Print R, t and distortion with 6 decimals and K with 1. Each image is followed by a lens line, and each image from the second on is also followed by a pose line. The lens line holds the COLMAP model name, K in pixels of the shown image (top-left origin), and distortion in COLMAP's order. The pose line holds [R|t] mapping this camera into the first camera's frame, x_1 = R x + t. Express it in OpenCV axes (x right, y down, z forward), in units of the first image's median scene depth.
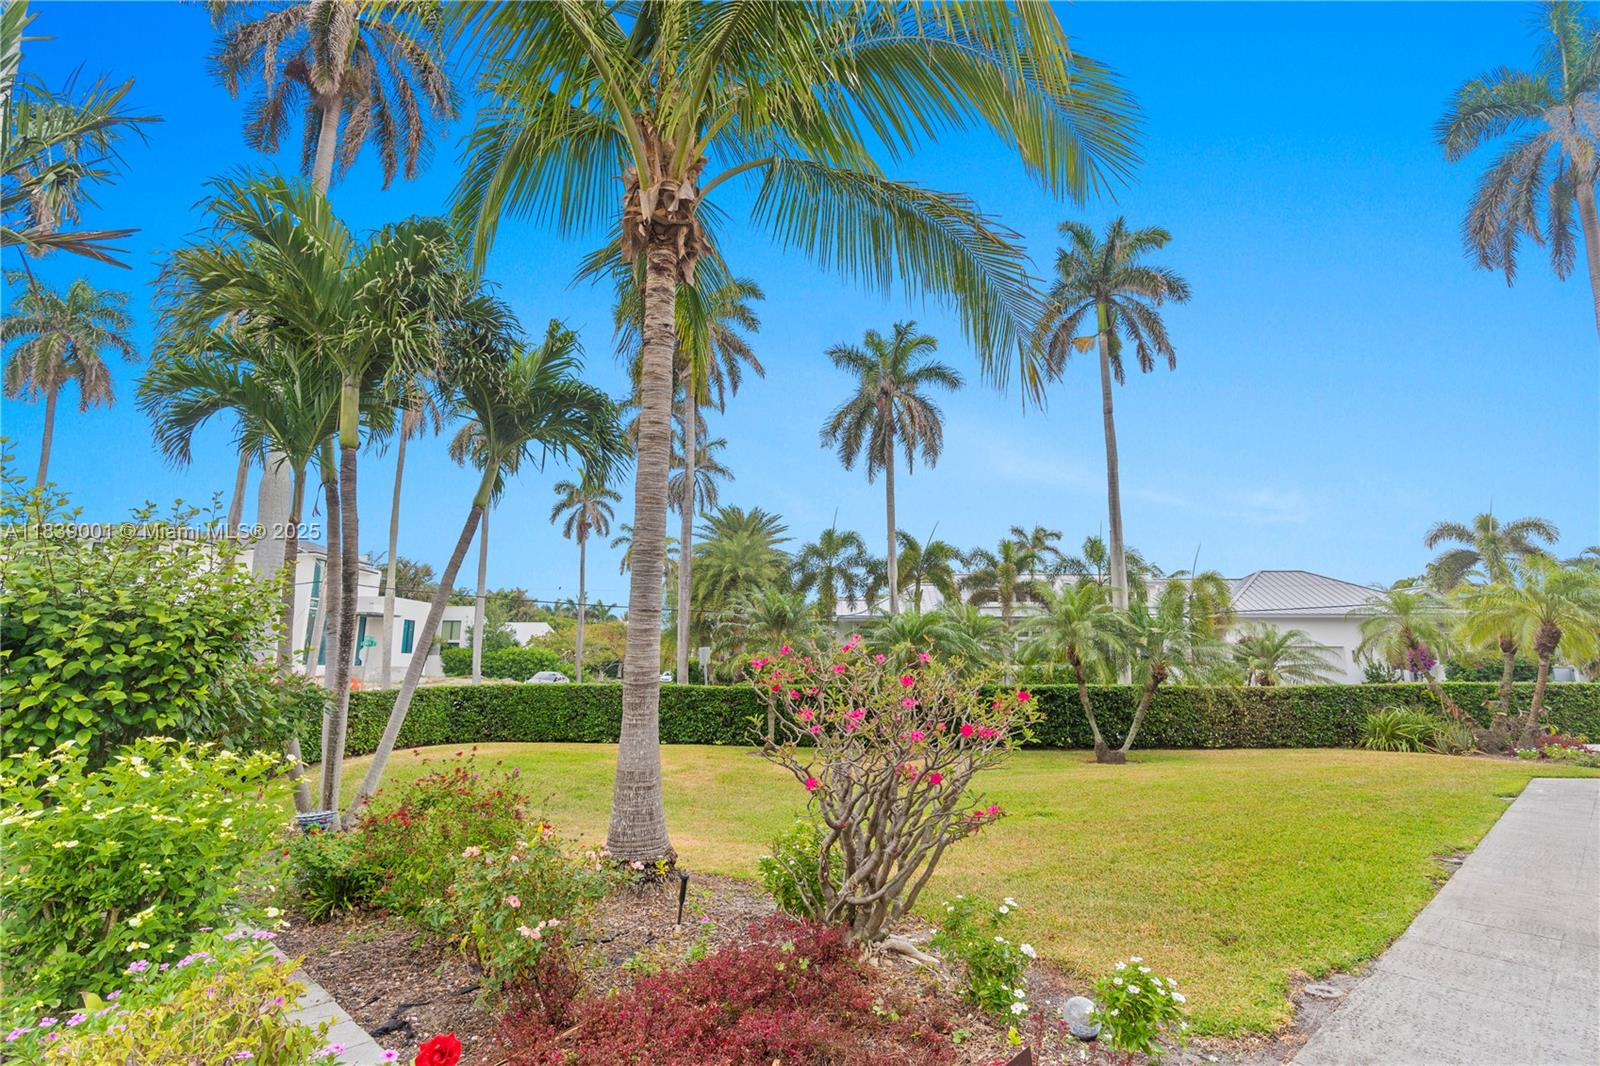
lens RADIAL K [[730.6, 0, 798.9], [0, 730.6, 535.8], [0, 0, 1]] dist [-0.001289, -0.001756]
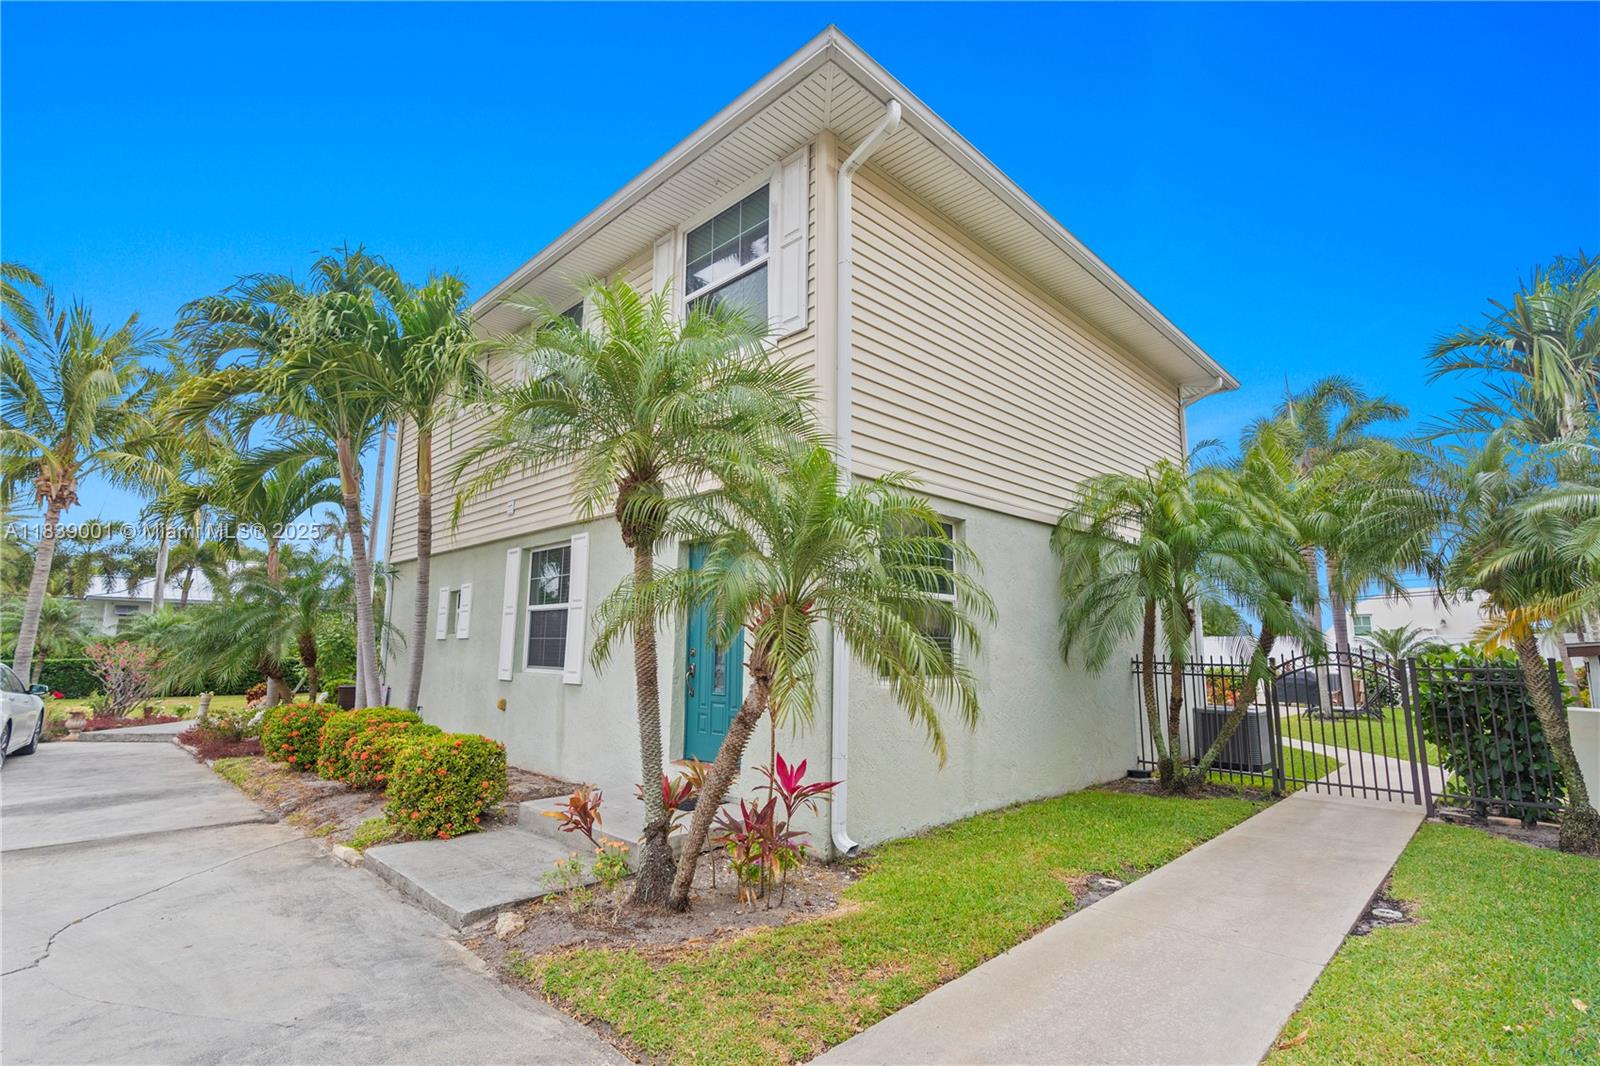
lens RADIAL K [[730.6, 0, 784.6], [0, 730.6, 528.4], [0, 0, 1]] dist [-0.001289, -0.001756]
pose [[0.673981, 0.133192, 0.726642, -0.049774], [-0.148043, 0.988011, -0.043787, -0.094446], [-0.723763, -0.078062, 0.685619, -0.463831]]
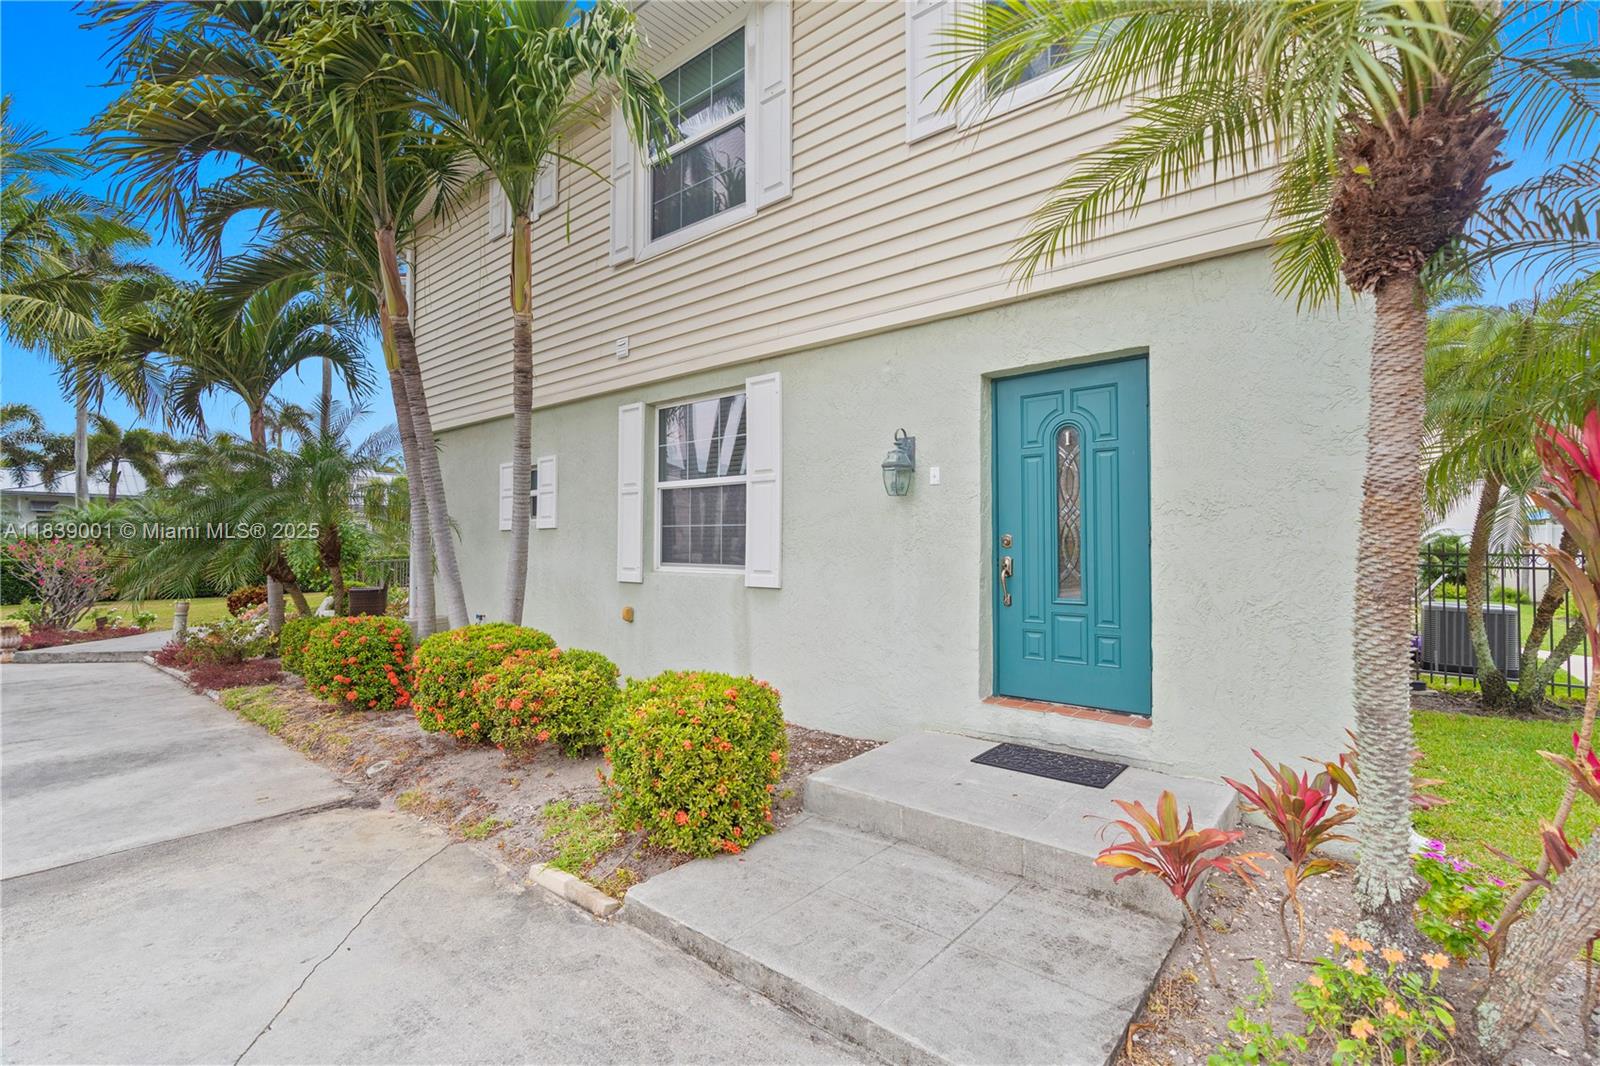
lens RADIAL K [[730.6, 0, 812.4], [0, 730.6, 524.7], [0, 0, 1]] dist [-0.001289, -0.001756]
pose [[0.611764, 0.021887, 0.790737, -0.046853], [-0.145423, 0.985692, 0.085225, -0.083525], [-0.777558, -0.167129, 0.606194, -0.407672]]
